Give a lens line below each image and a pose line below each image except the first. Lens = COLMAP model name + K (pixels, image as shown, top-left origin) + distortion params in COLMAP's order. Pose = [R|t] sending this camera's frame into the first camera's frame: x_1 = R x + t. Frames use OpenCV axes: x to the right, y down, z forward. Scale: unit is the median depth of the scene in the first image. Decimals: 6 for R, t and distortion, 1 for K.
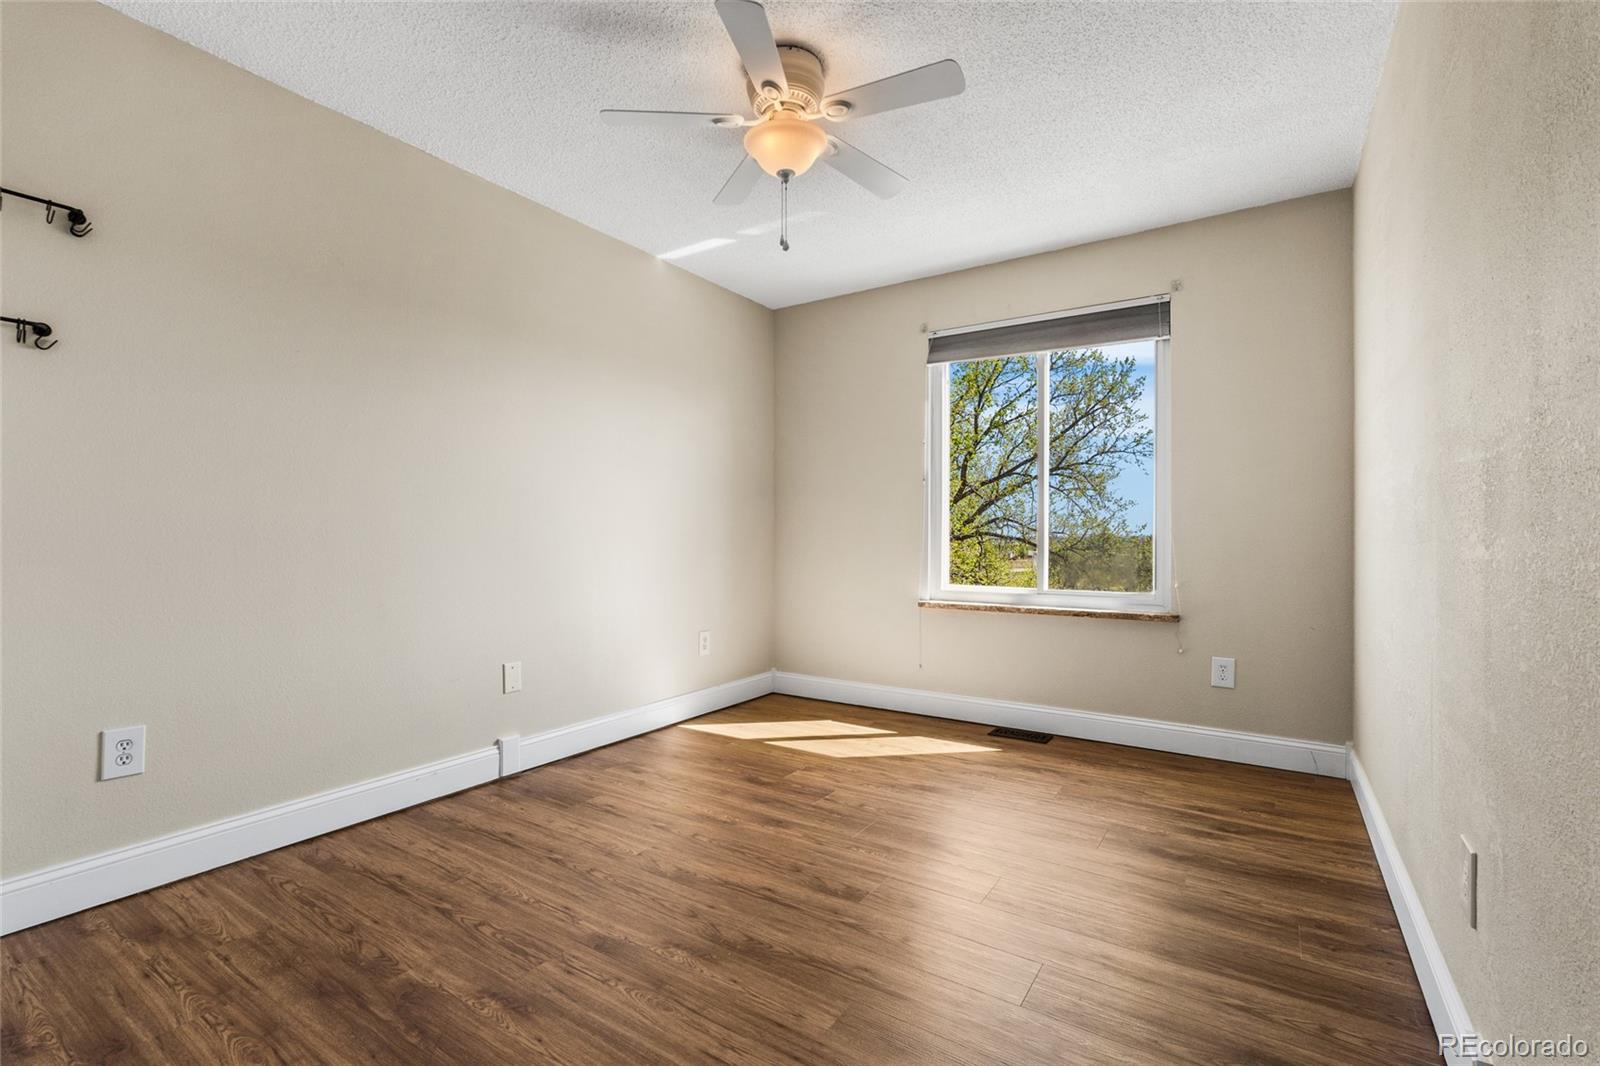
lens RADIAL K [[714.9, 0, 797.7], [0, 714.9, 532.8], [0, 0, 1]] dist [-0.001545, -0.000268]
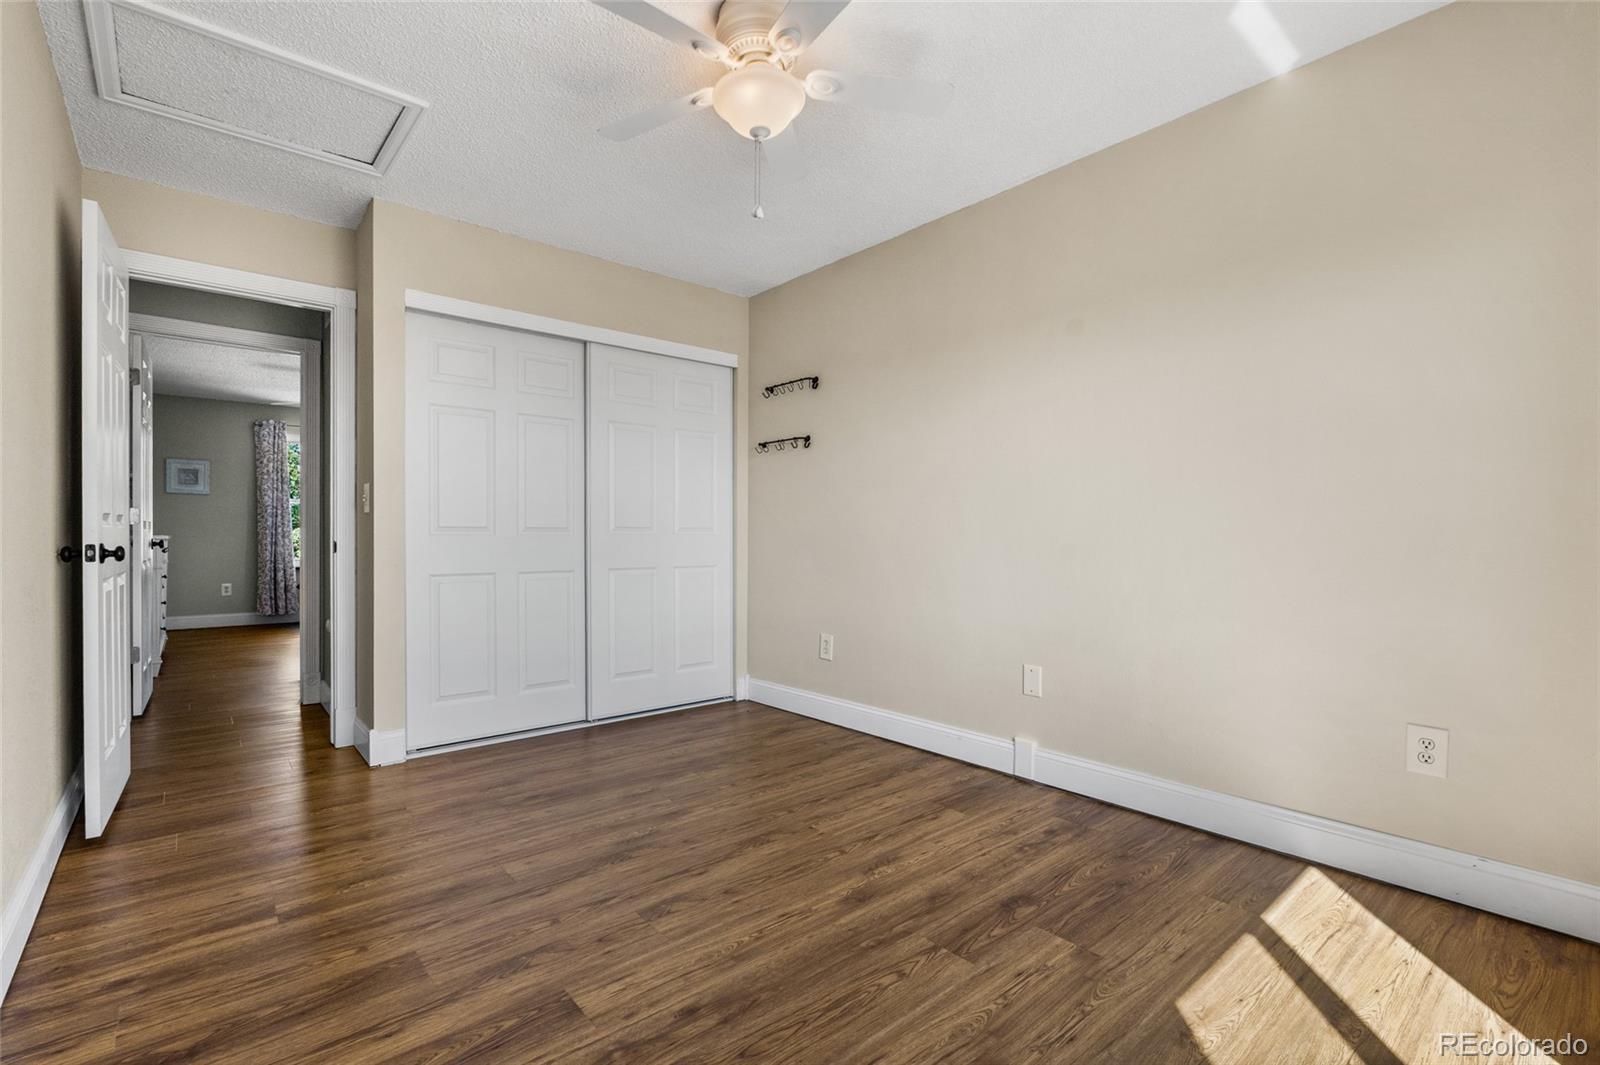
lens RADIAL K [[714.9, 0, 797.7], [0, 714.9, 532.3], [0, 0, 1]] dist [-0.001545, -0.000268]
pose [[-0.278676, -0.005234, -0.960371, 0.785050], [0.005781, 0.999958, -0.007127, 0.006440], [0.960368, -0.007538, -0.278634, 1.211490]]
